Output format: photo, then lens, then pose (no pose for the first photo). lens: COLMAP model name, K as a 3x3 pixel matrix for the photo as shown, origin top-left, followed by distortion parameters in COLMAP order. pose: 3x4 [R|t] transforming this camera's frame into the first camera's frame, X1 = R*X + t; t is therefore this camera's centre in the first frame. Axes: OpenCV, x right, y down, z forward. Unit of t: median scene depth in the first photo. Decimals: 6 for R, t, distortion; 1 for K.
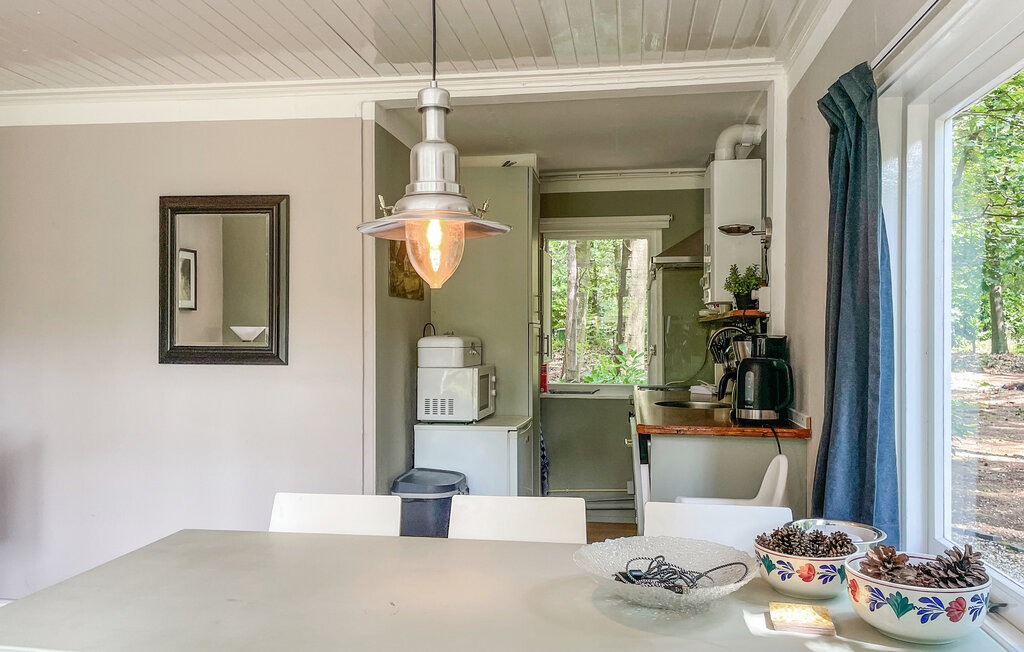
lens RADIAL K [[787.3, 0, 512.0], [0, 787.3, 326.0], [0, 0, 1]] dist [0.102570, -0.117864]
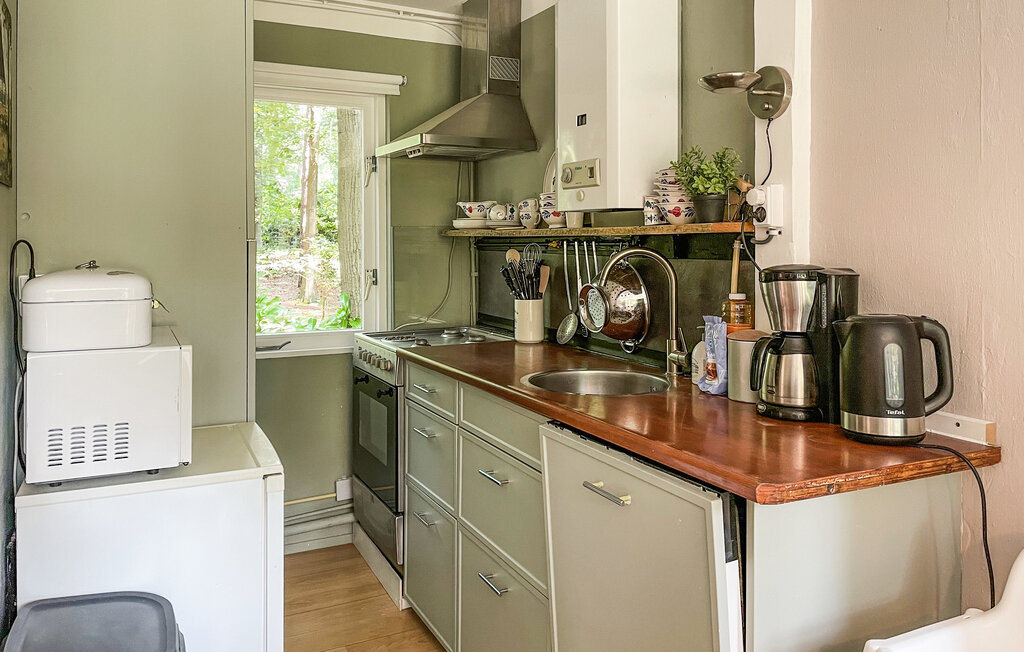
lens RADIAL K [[794.5, 0, 511.1], [0, 794.5, 243.4], [0, 0, 1]] dist [0.001961, 0.000864]
pose [[0.819520, 0.002469, 0.573046, -0.150034], [-0.010885, 0.999877, 0.011258, -0.009277], [-0.572948, -0.015464, 0.819446, 0.536876]]
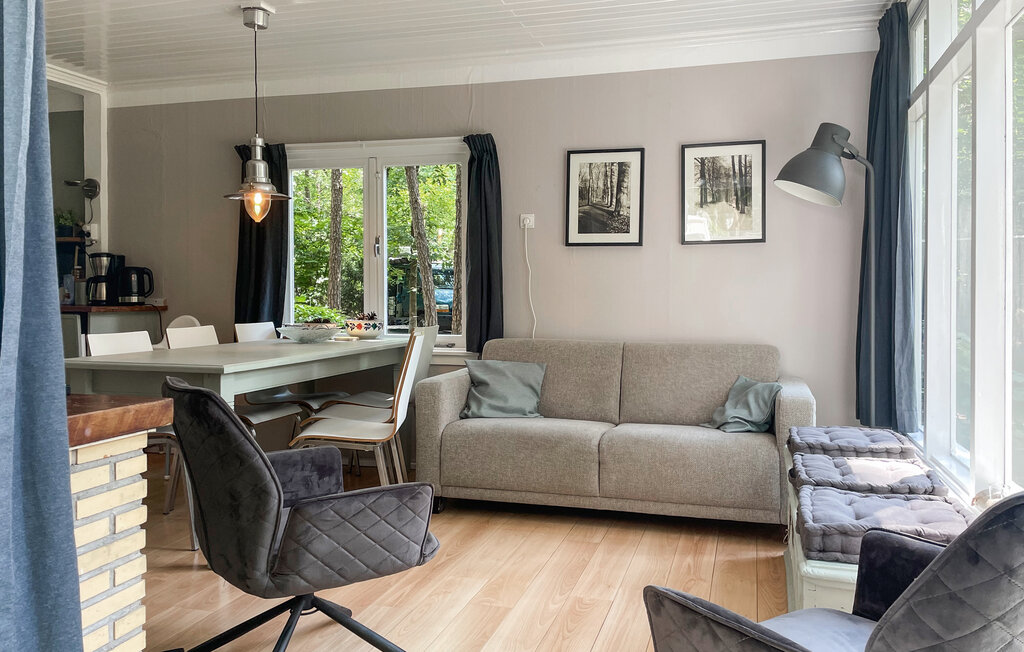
lens RADIAL K [[787.3, 0, 512.0], [0, 787.3, 326.0], [0, 0, 1]] dist [0.102570, -0.117864]
pose [[0.139968, -0.023466, 0.989878, -0.981908], [-0.025903, 0.999290, 0.027352, 0.075116], [-0.989817, -0.029469, 0.139261, -0.045856]]
